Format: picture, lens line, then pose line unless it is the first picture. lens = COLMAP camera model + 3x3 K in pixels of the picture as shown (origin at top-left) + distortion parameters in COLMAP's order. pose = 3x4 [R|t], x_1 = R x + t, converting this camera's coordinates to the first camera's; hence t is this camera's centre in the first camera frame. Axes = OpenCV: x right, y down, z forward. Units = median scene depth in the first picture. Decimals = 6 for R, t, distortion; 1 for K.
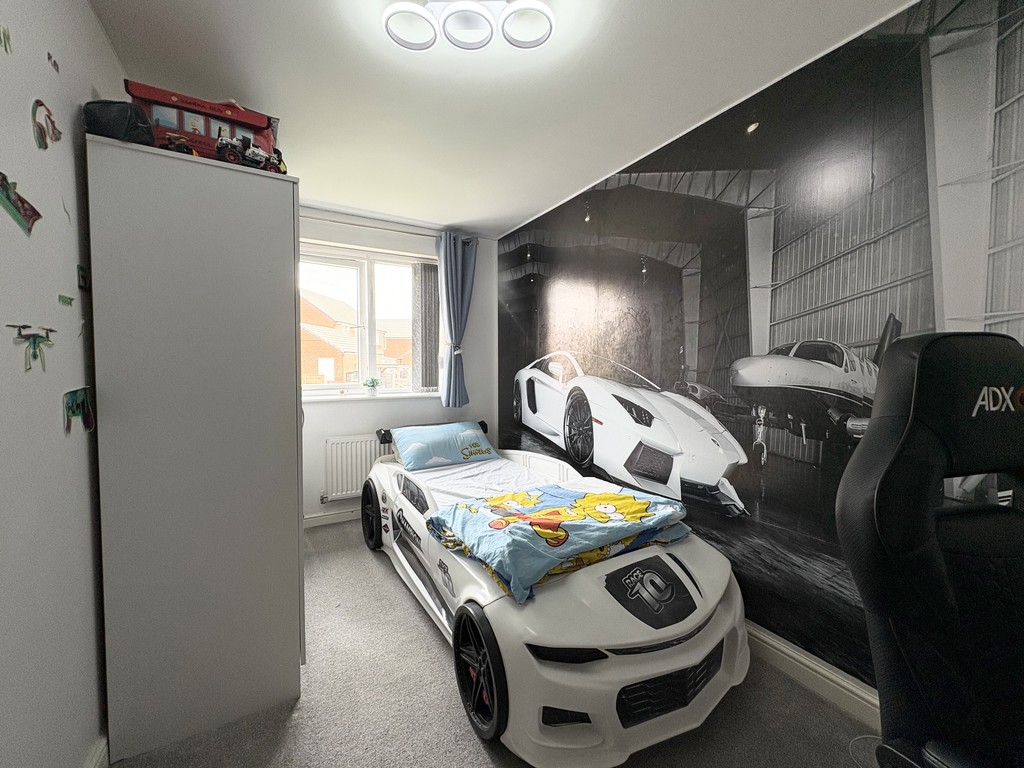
lens RADIAL K [[406.0, 0, 512.5], [0, 406.0, 383.0], [0, 0, 1]] dist [-0.004212, -0.000162]
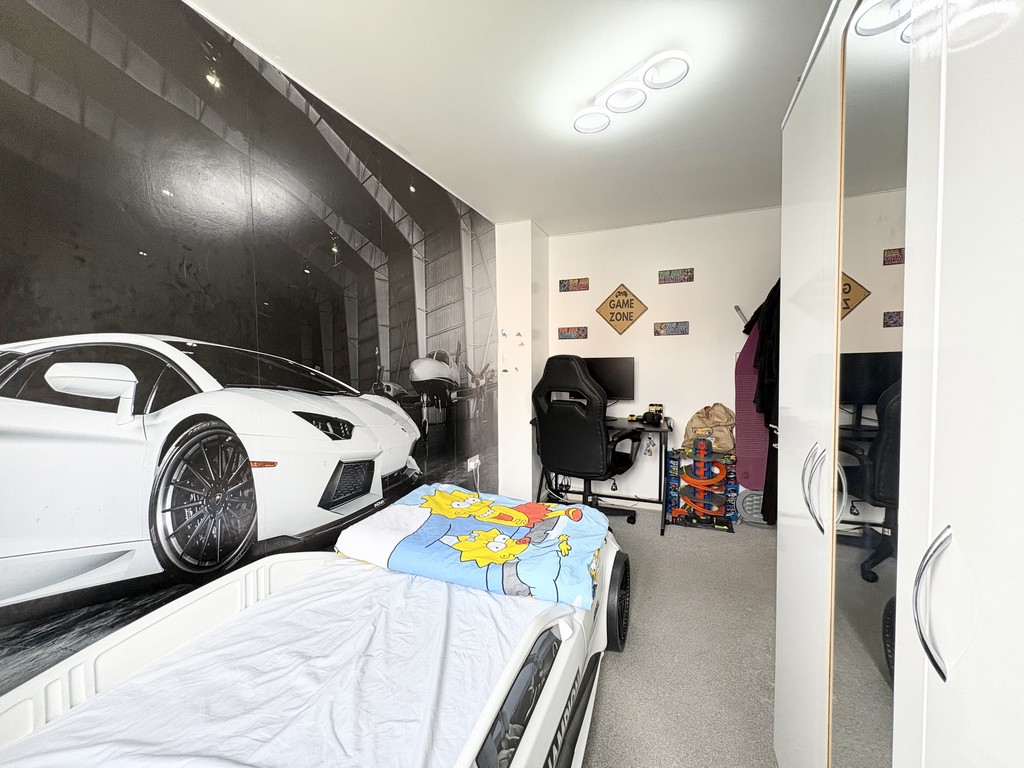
lens RADIAL K [[406.0, 0, 511.9], [0, 406.0, 380.0], [0, 0, 1]] dist [-0.004212, -0.000162]
pose [[-0.604386, -0.031931, 0.796052, -0.580851], [0.041620, 0.996567, 0.071573, -0.066301], [-0.795604, 0.076390, -0.600982, 1.320155]]
